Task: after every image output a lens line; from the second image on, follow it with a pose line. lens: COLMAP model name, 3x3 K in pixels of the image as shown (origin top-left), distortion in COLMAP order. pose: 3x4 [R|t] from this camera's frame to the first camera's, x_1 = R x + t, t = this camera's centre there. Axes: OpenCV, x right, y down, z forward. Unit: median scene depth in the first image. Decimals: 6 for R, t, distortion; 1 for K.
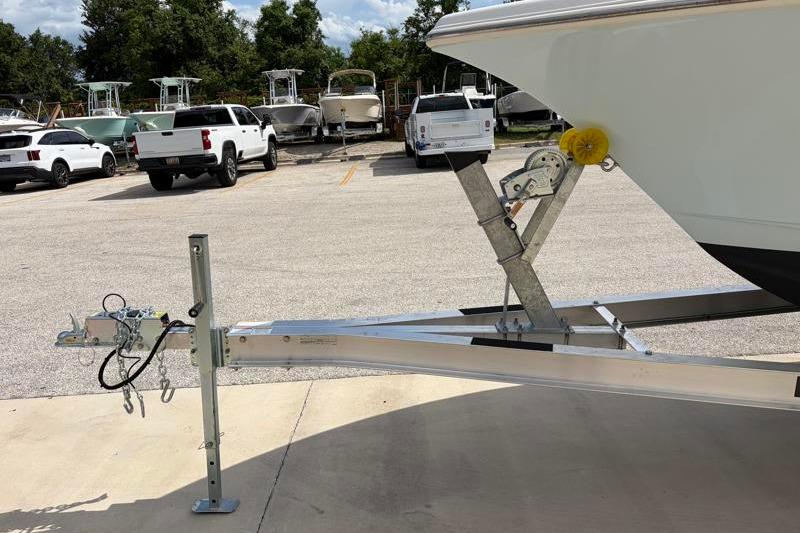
lens RADIAL K [[614.2, 0, 400.0], [0, 614.2, 266.5], [0, 0, 1]] dist [0.001839, 0.003353]
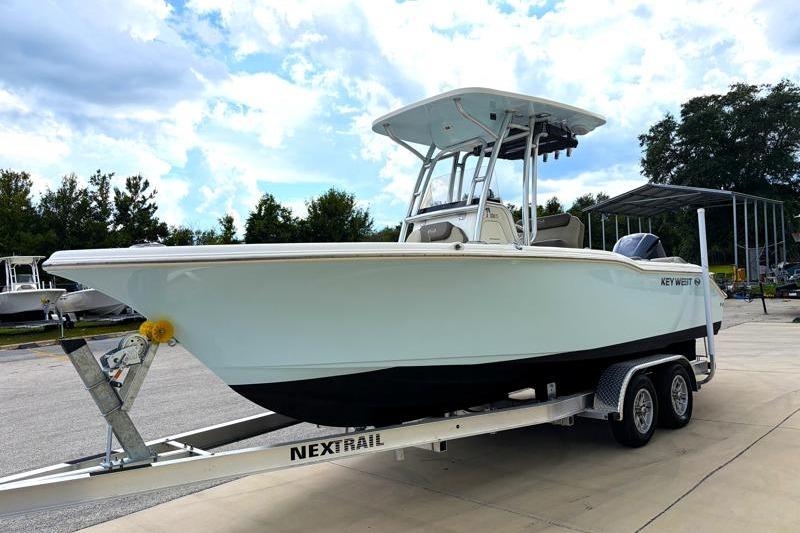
lens RADIAL K [[614.2, 0, 400.0], [0, 614.2, 266.5], [0, 0, 1]] dist [0.001839, 0.003353]
pose [[0.709836, 0.036733, 0.703409, -0.368070], [0.185128, 0.953800, -0.236628, 0.131142], [-0.679603, 0.298188, 0.670241, -0.517691]]
